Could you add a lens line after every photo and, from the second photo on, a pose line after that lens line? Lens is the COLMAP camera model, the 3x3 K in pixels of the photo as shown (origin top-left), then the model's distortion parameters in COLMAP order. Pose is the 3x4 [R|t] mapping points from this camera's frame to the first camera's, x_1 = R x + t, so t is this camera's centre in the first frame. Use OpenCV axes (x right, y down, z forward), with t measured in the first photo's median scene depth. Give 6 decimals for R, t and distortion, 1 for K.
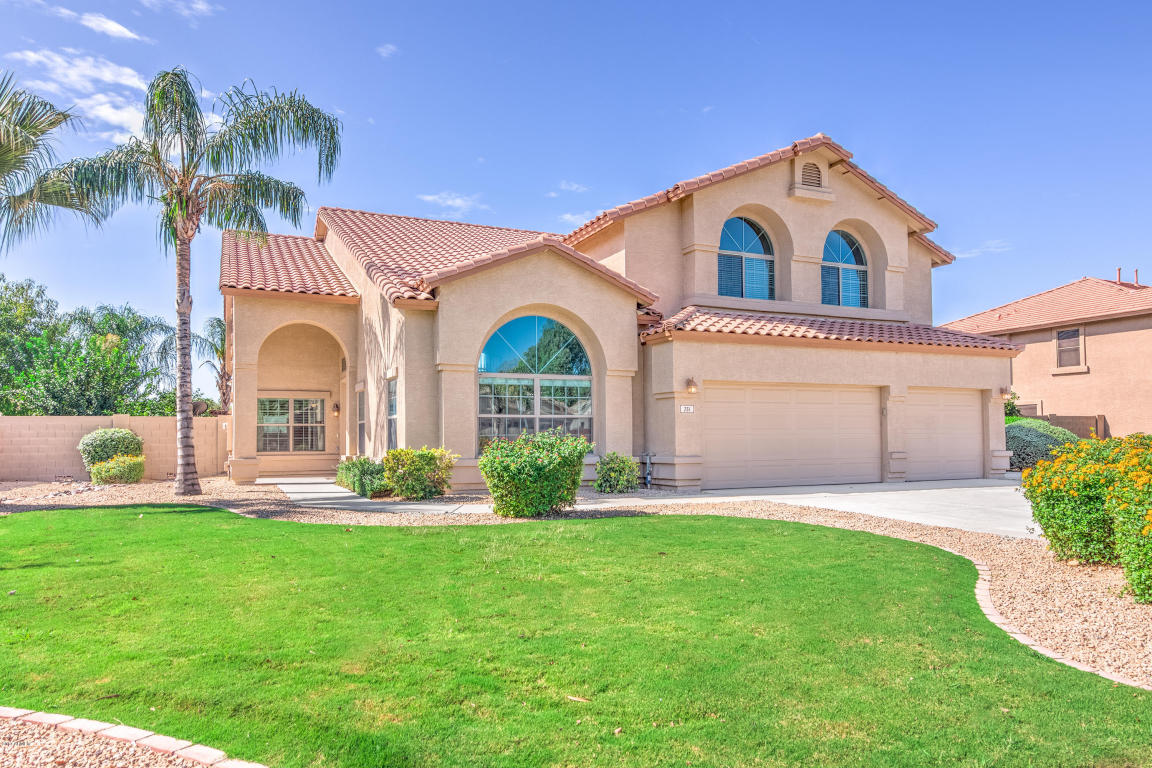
lens RADIAL K [[751.9, 0, 576.0], [0, 751.9, 384.0], [0, 0, 1]] dist [0.006471, -0.000128]
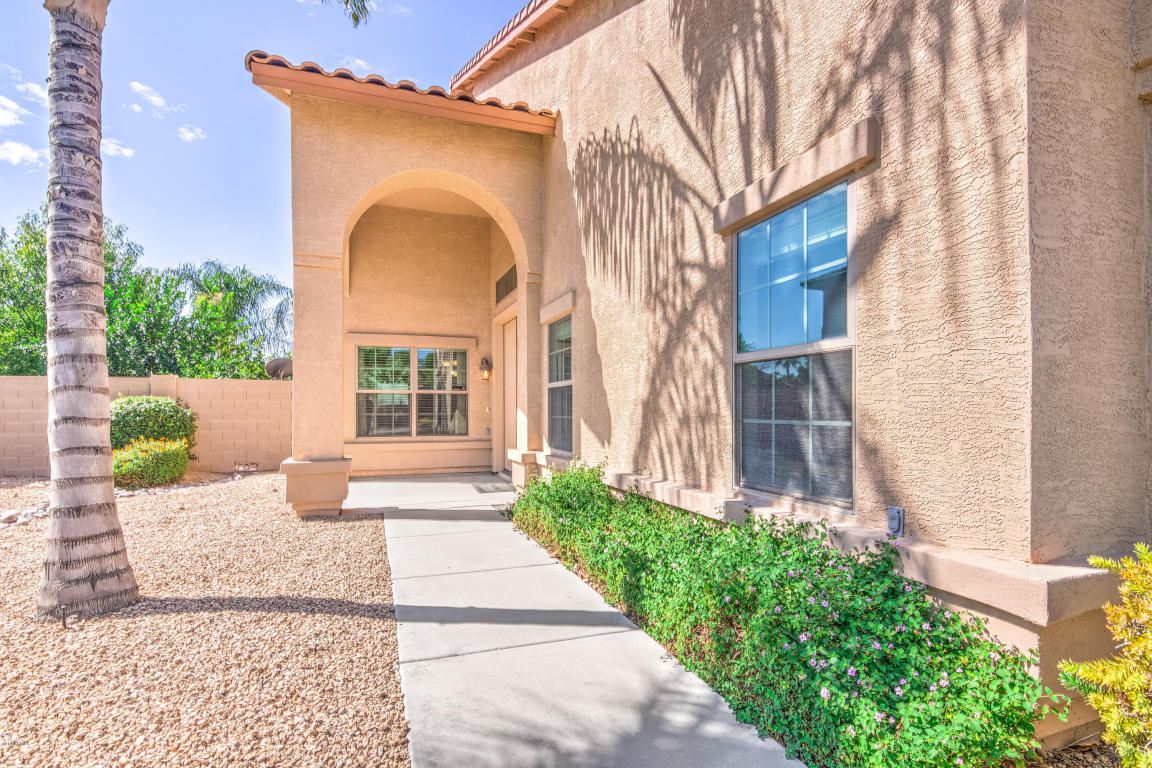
lens RADIAL K [[563.3, 0, 576.0], [0, 563.3, 384.0], [0, 0, 1]] dist [0.000391, -0.000873]
pose [[0.996721, 0.005636, -0.080720, -0.253341], [-0.003469, 0.999631, 0.026959, 0.042069], [0.080842, -0.026590, 0.996372, 0.669077]]
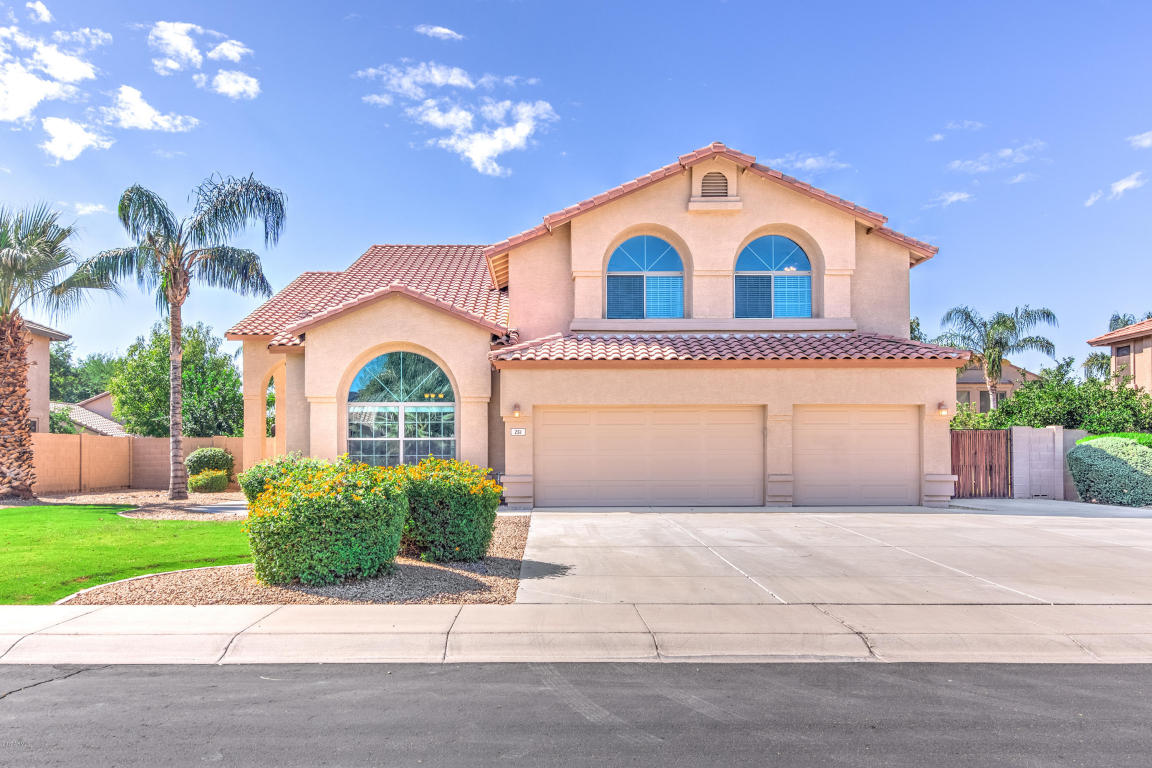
lens RADIAL K [[908.4, 0, 576.0], [0, 908.4, 384.0], [0, 0, 1]] dist [0.002558, 0.002531]
pose [[0.917630, -0.026813, -0.396531, 0.625399], [0.024589, 0.999640, -0.010692, -0.016486], [0.396675, 0.000061, 0.917959, -0.138806]]
